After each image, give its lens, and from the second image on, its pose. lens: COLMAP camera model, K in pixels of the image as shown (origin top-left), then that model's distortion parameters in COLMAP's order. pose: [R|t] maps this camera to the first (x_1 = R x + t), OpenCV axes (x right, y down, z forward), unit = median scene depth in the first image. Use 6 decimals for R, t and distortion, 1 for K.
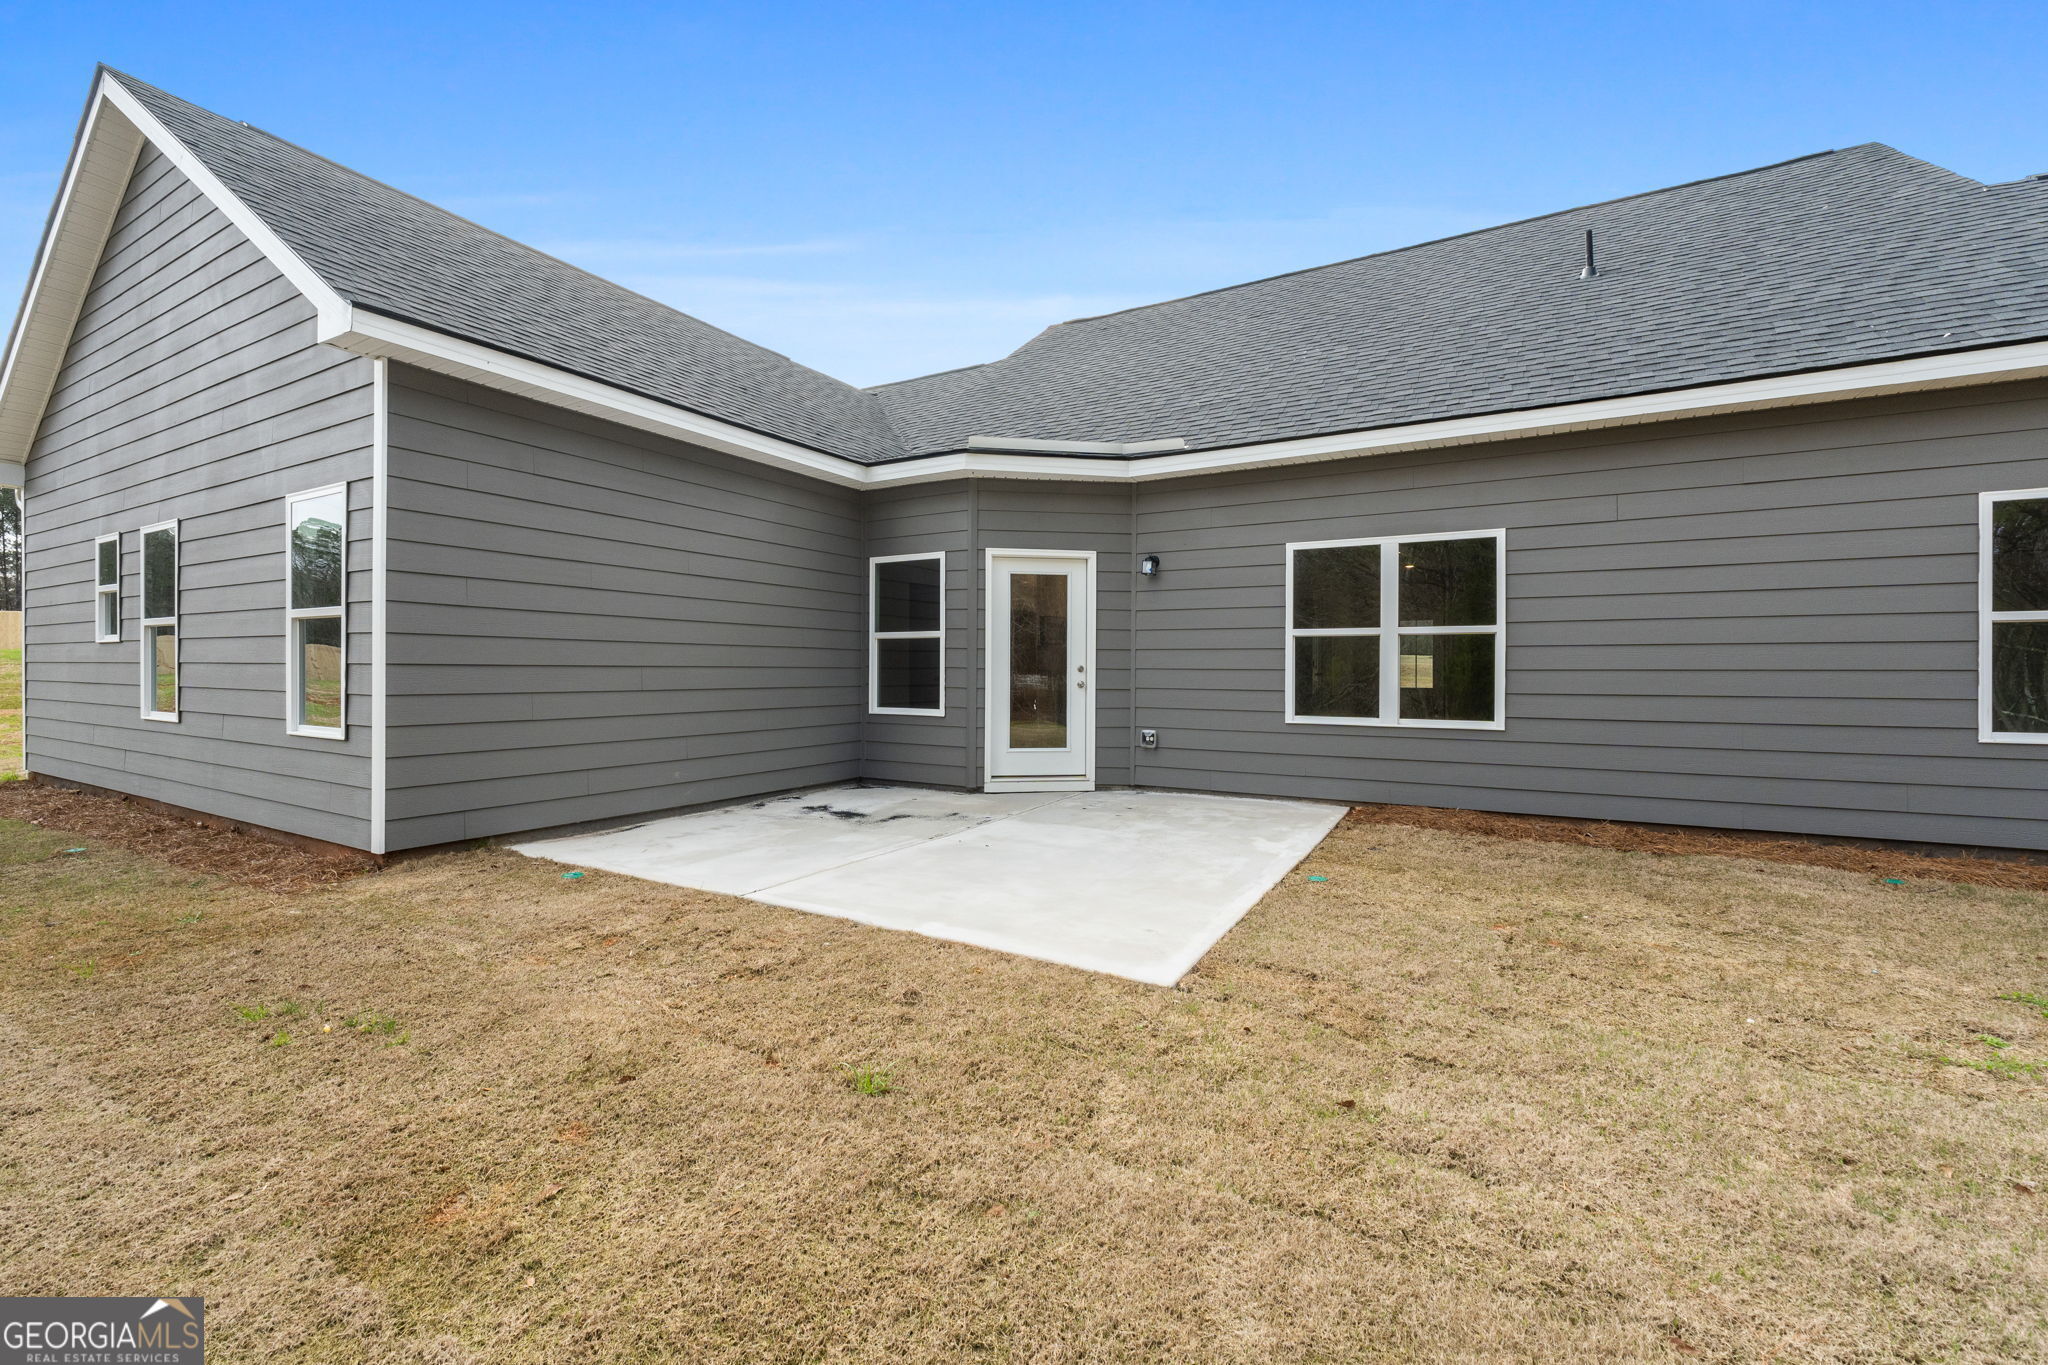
lens RADIAL K [[852.1, 0, 1019.3], [0, 852.1, 681.3], [0, 0, 1]] dist [-0.007316, 0.000164]
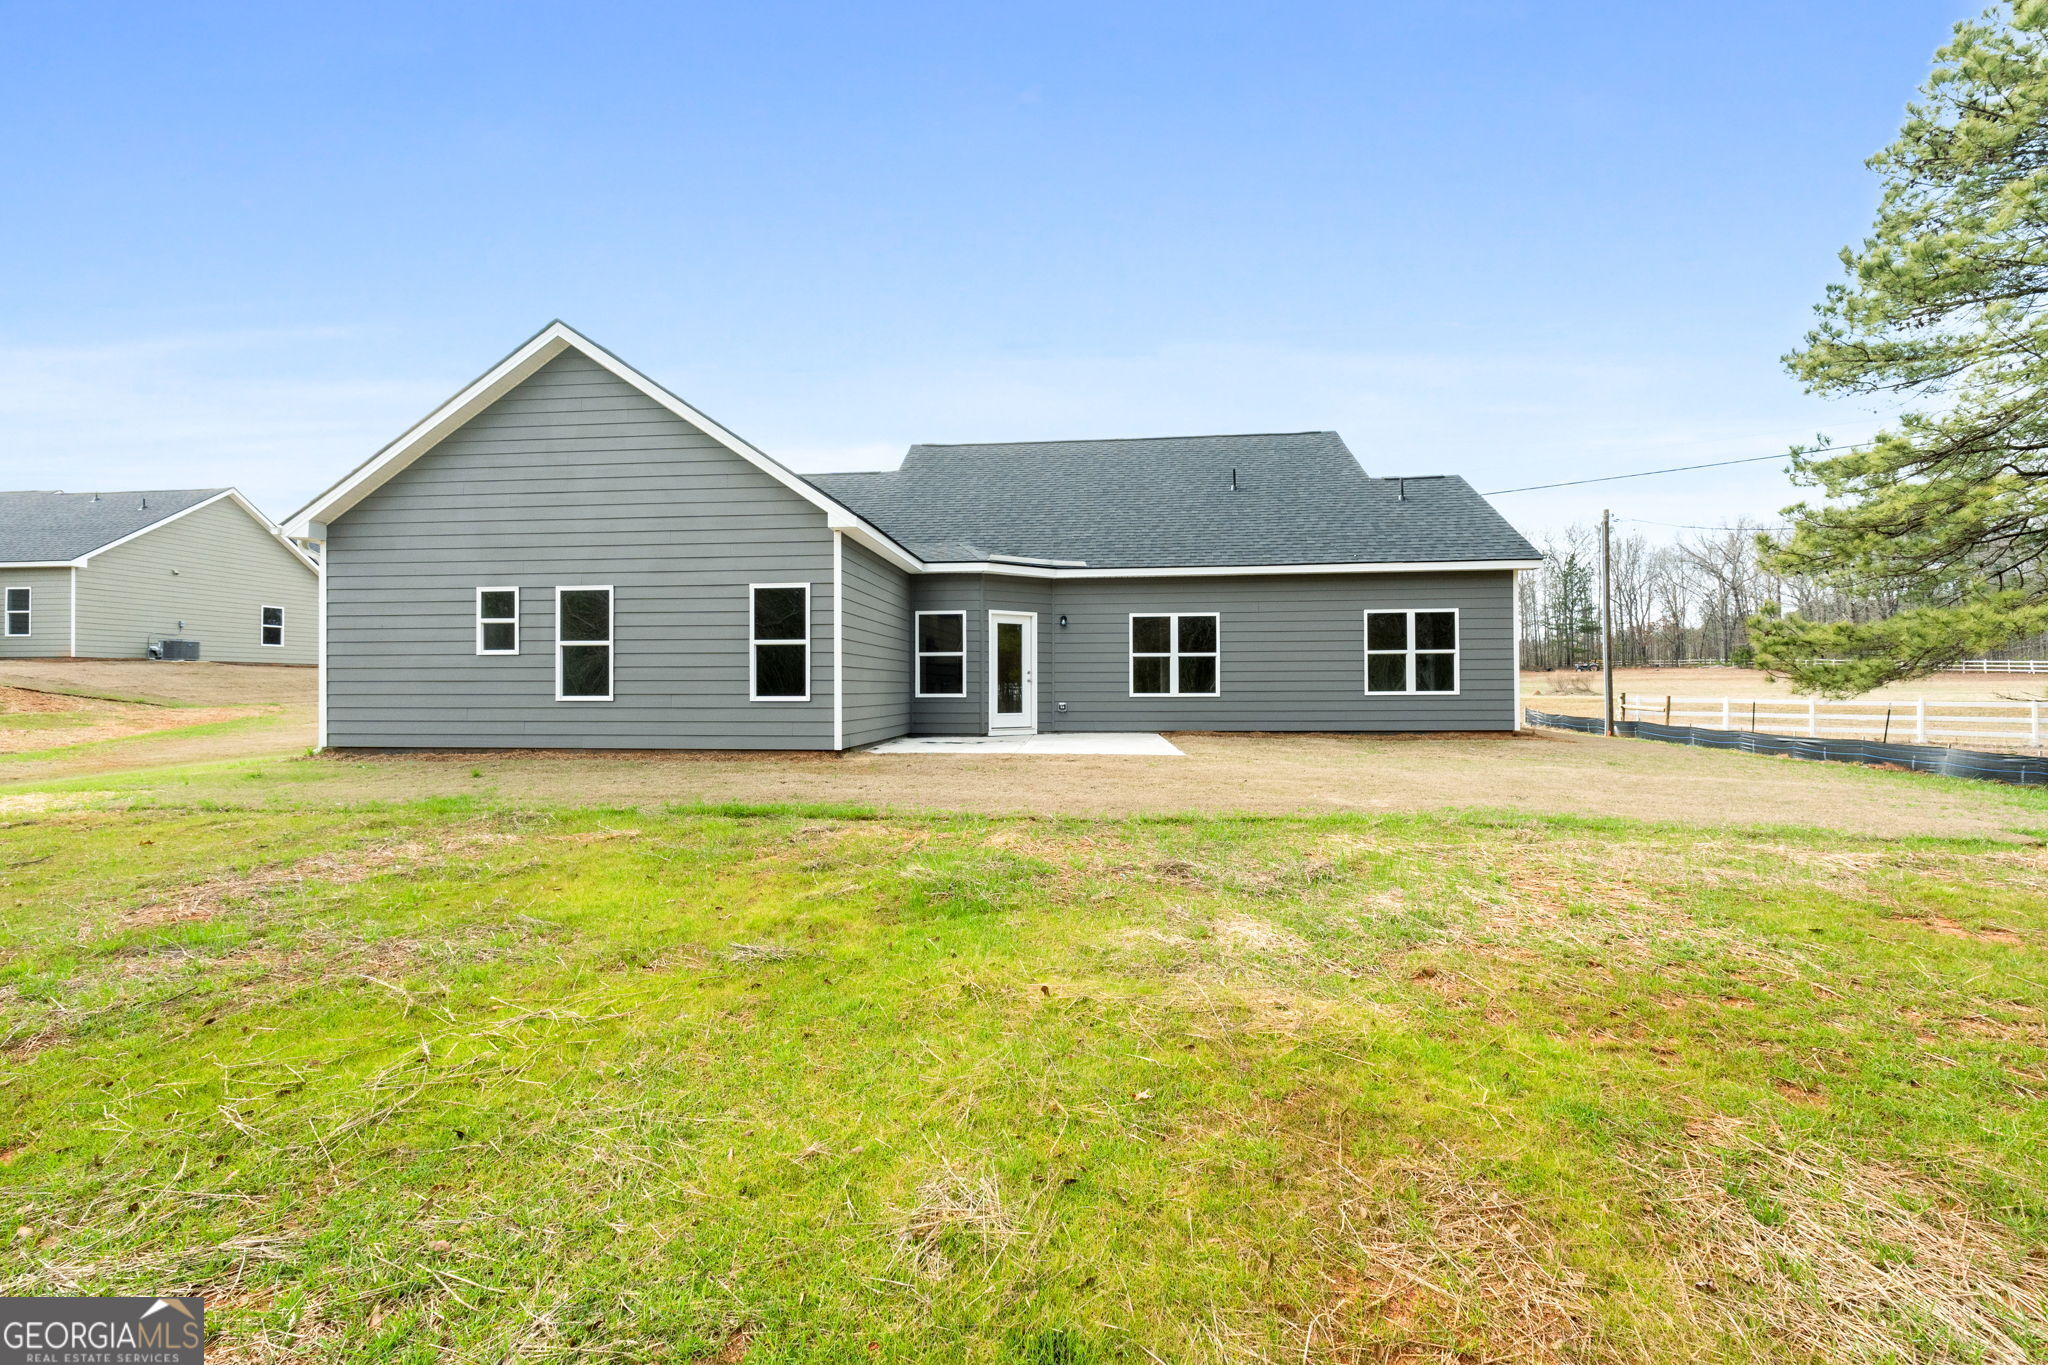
lens RADIAL K [[852.1, 0, 1023.5], [0, 852.1, 679.4], [0, 0, 1]] dist [-0.007316, 0.000164]
pose [[0.909366, -0.003324, 0.415983, -0.760479], [0.012385, 0.999741, -0.019086, 0.039096], [-0.415812, 0.022508, 0.909172, -0.777491]]
